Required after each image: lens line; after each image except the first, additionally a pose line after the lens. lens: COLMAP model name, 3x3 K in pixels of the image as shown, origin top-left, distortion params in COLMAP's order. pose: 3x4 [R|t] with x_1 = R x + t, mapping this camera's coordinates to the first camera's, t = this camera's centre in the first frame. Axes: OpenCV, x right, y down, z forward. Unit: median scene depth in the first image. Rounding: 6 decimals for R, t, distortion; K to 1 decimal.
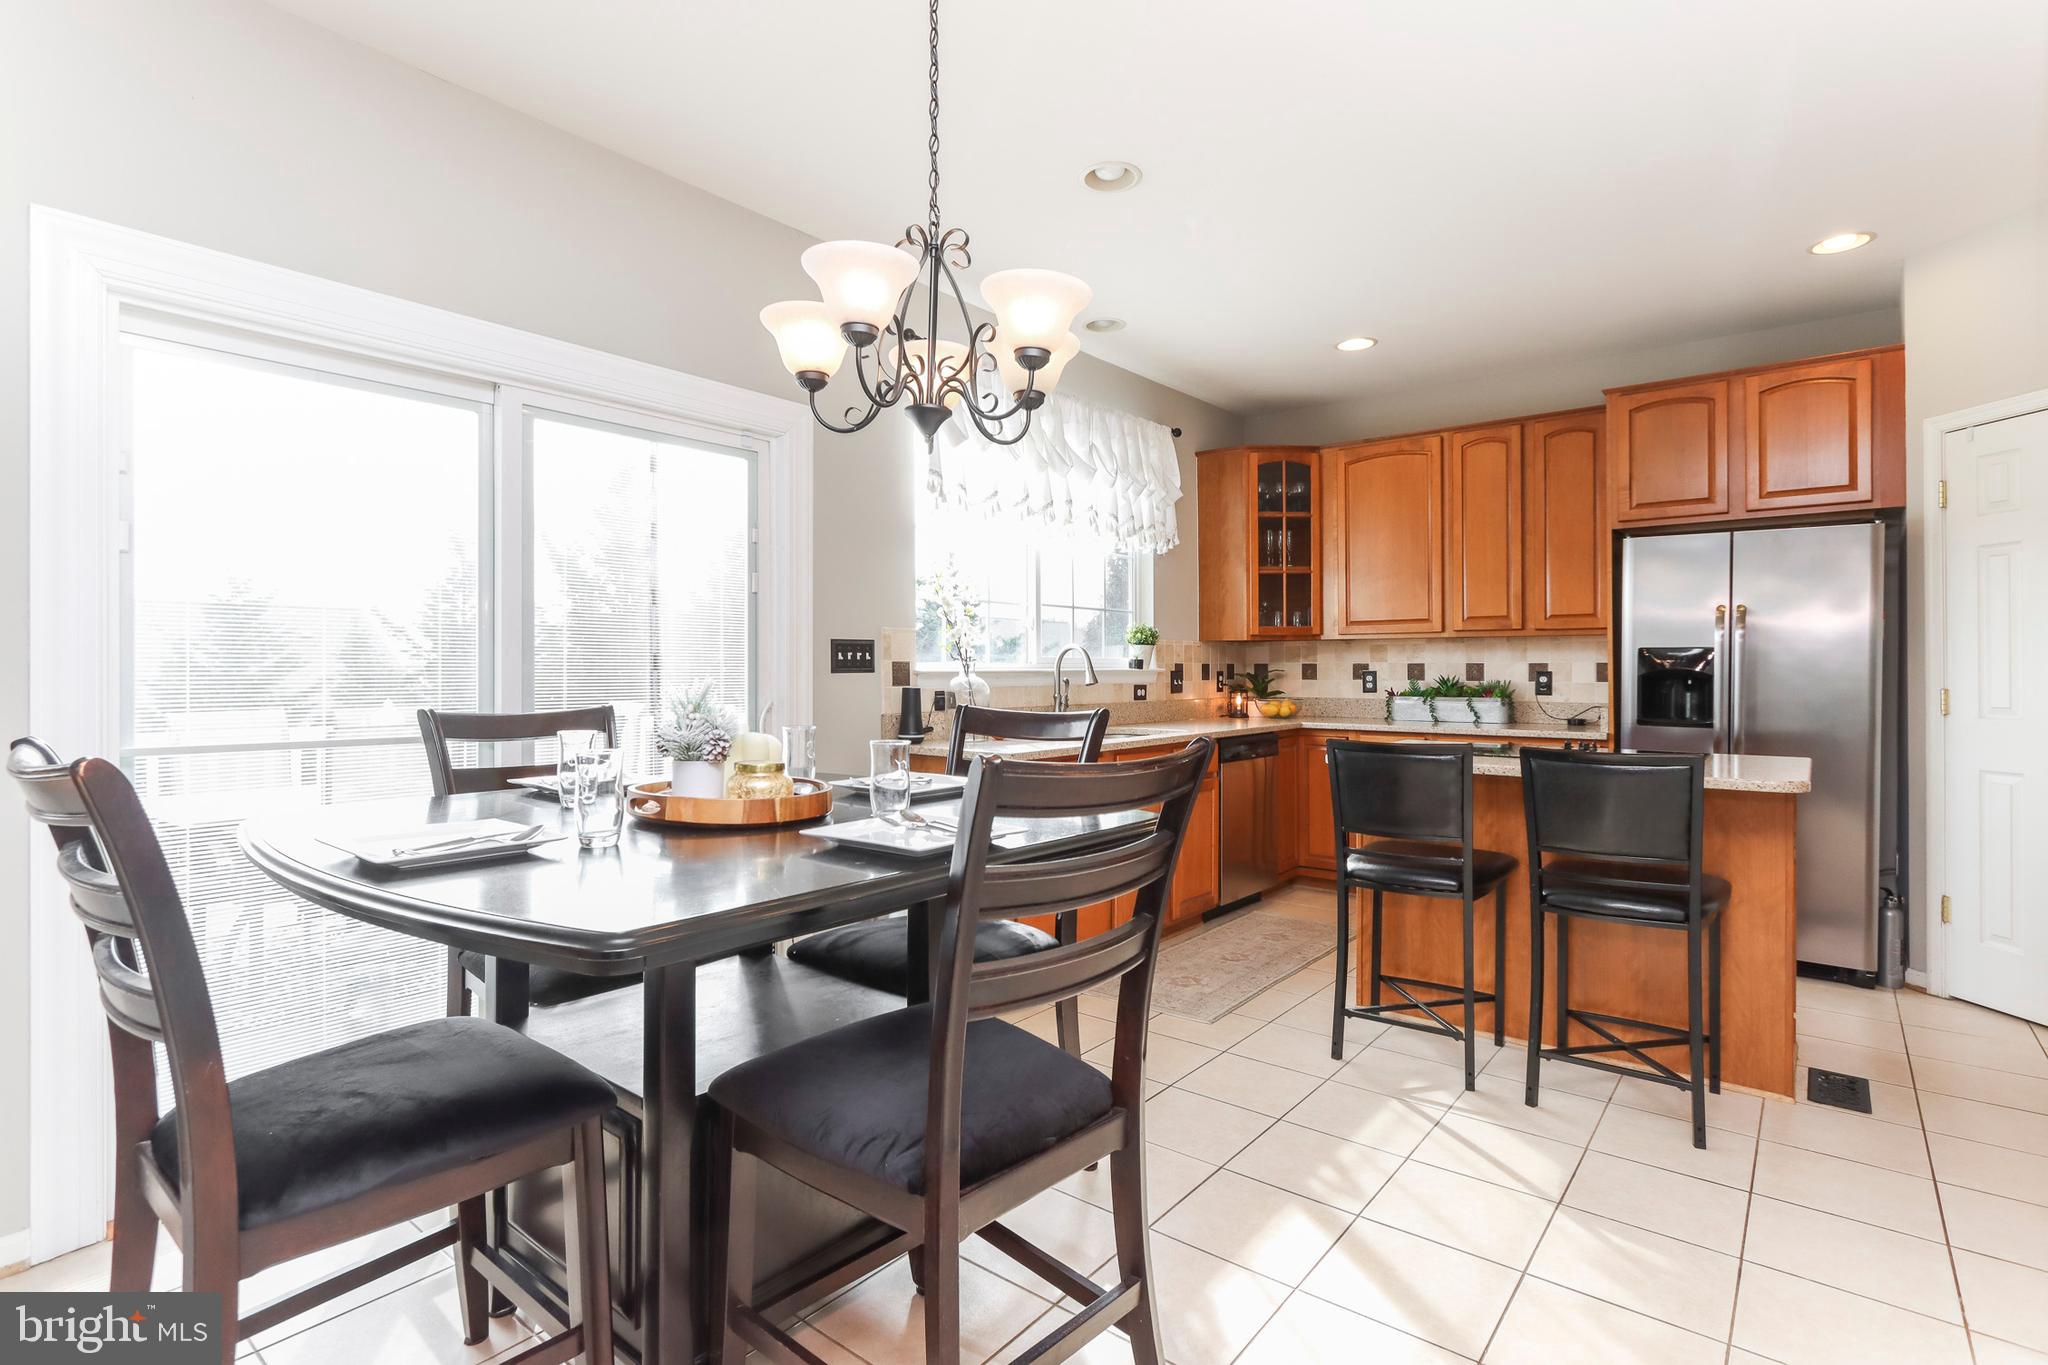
lens RADIAL K [[956.7, 0, 1025.4], [0, 956.7, 671.9], [0, 0, 1]] dist [-0.000270, -0.000556]
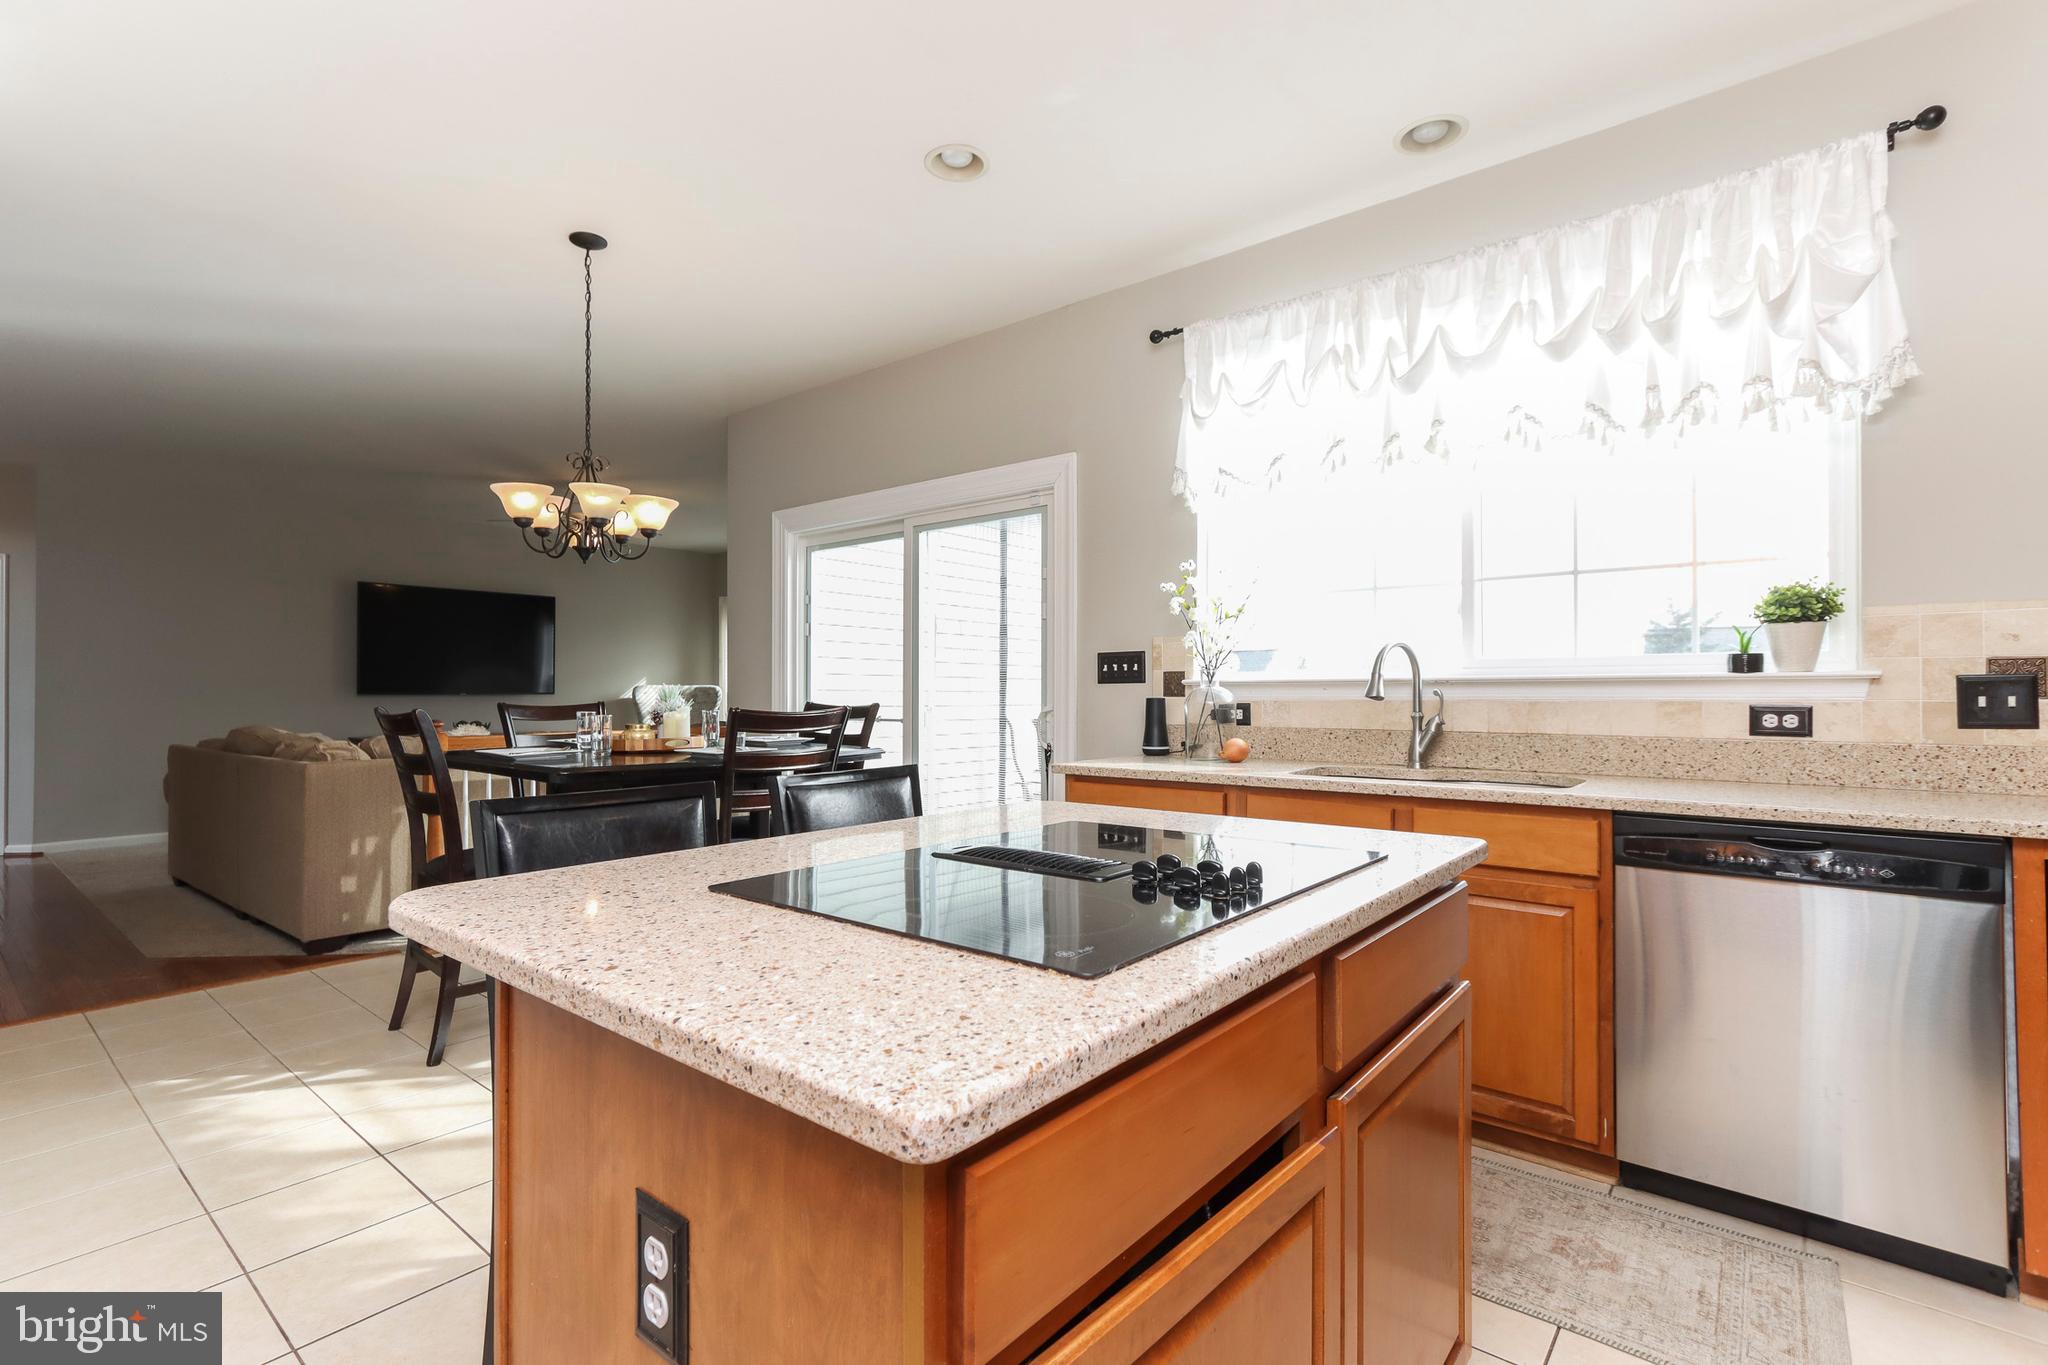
lens RADIAL K [[938.7, 0, 1023.1], [0, 938.7, 693.0], [0, 0, 1]] dist [0.000335, 0.000952]
pose [[0.002173, -0.000992, -0.999997, 0.850356], [-0.003568, 0.999993, -0.001000, 0.012902], [0.999991, 0.003570, 0.002169, 0.881238]]
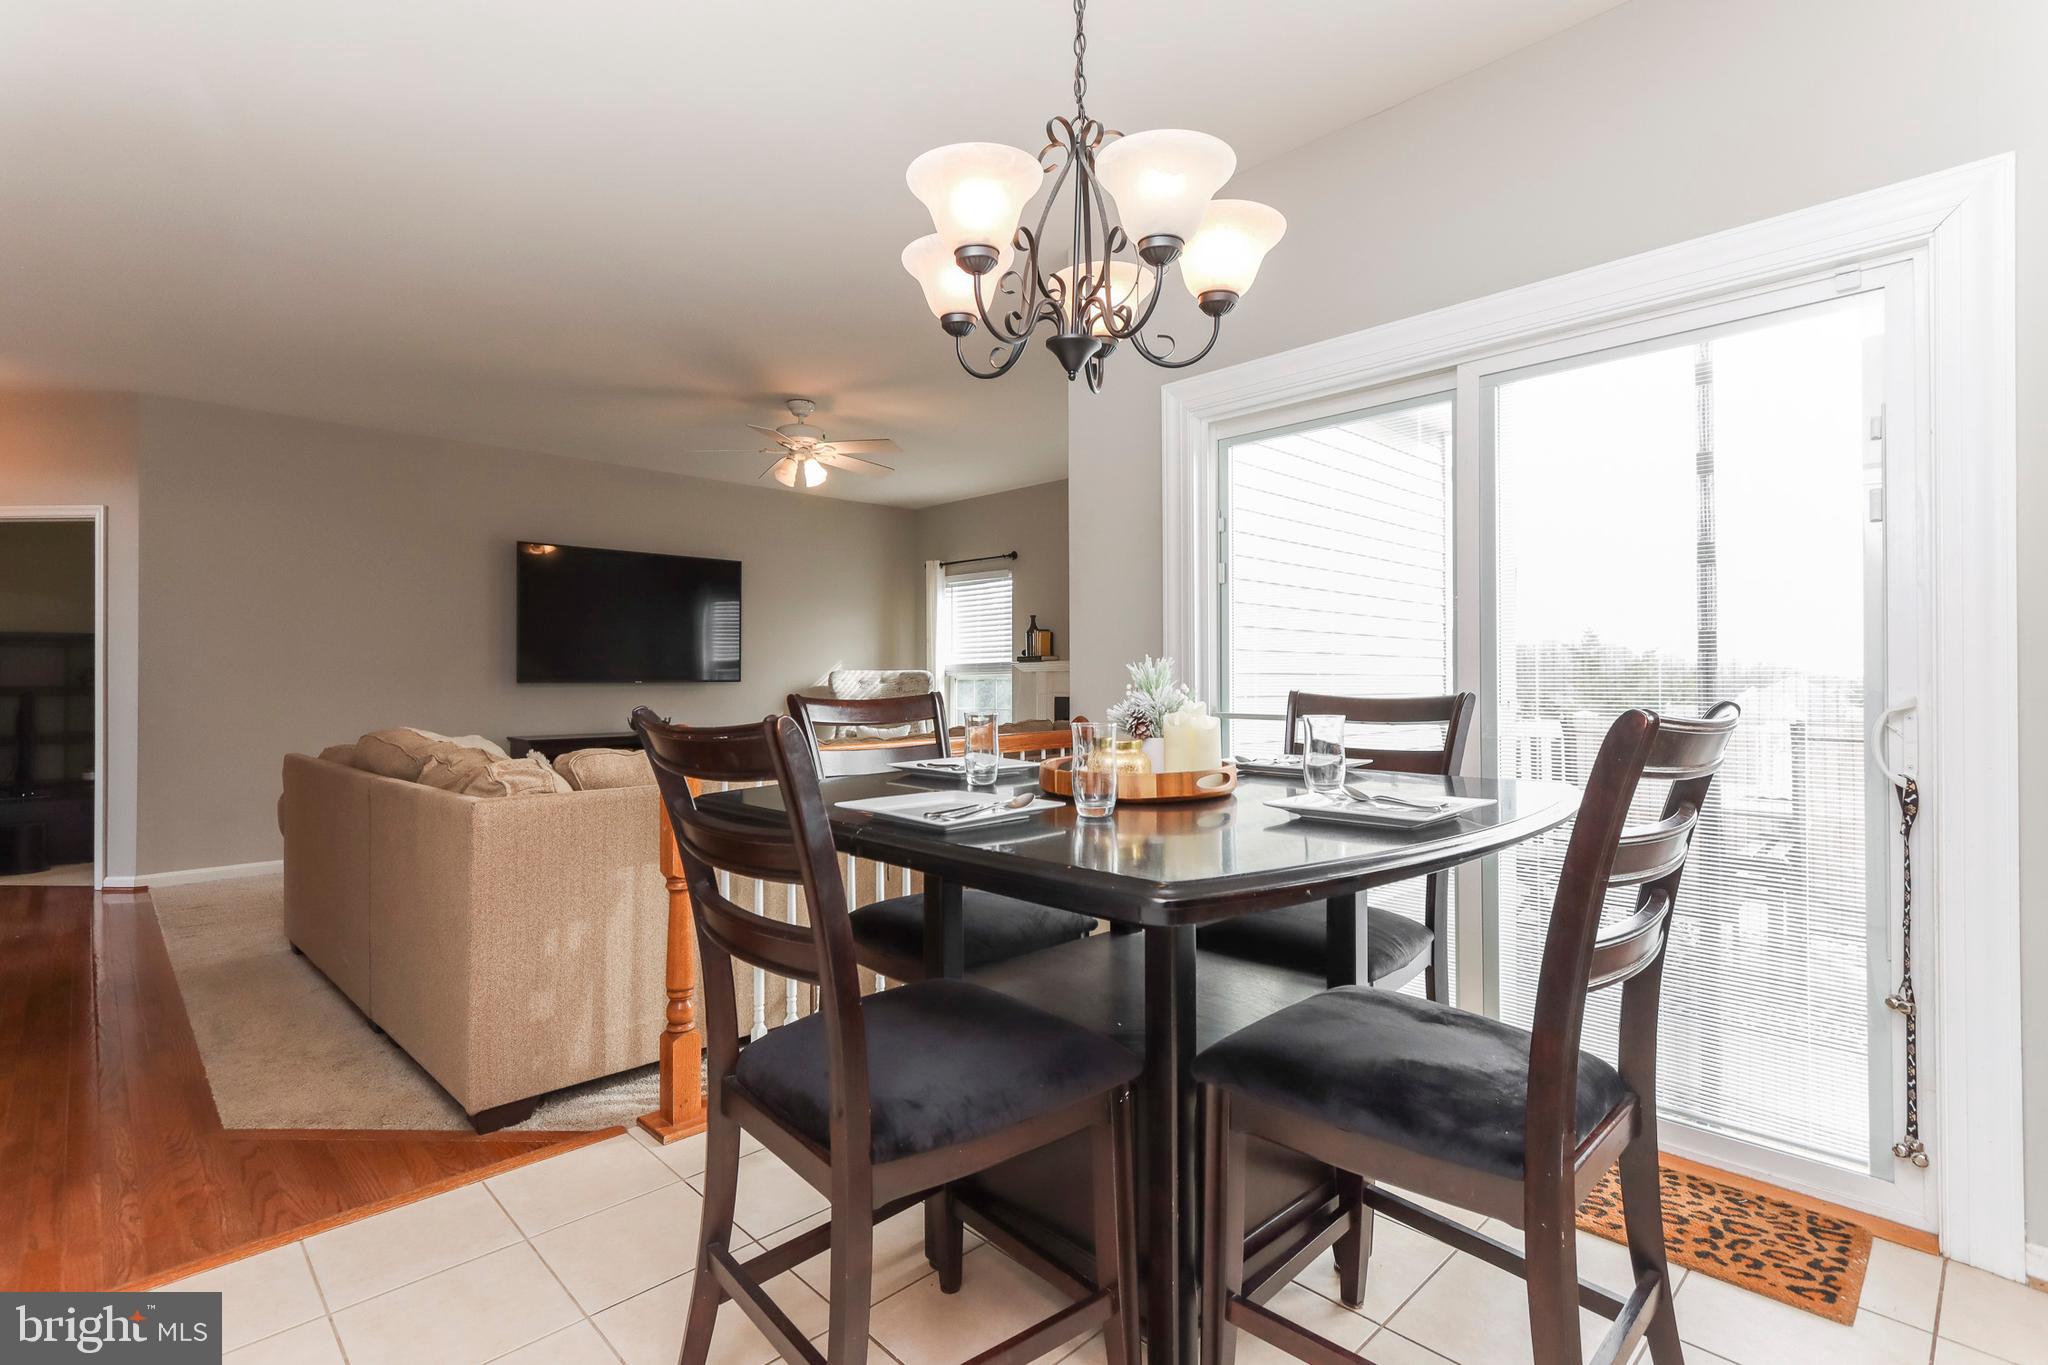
lens RADIAL K [[938.7, 0, 1022.3], [0, 938.7, 680.9], [0, 0, 1]] dist [0.000335, 0.000952]
pose [[-0.101540, 0.001183, -0.994831, 0.334405], [0.001337, 0.999999, 0.001053, 0.015942], [0.994831, -0.001223, -0.101541, 0.472284]]
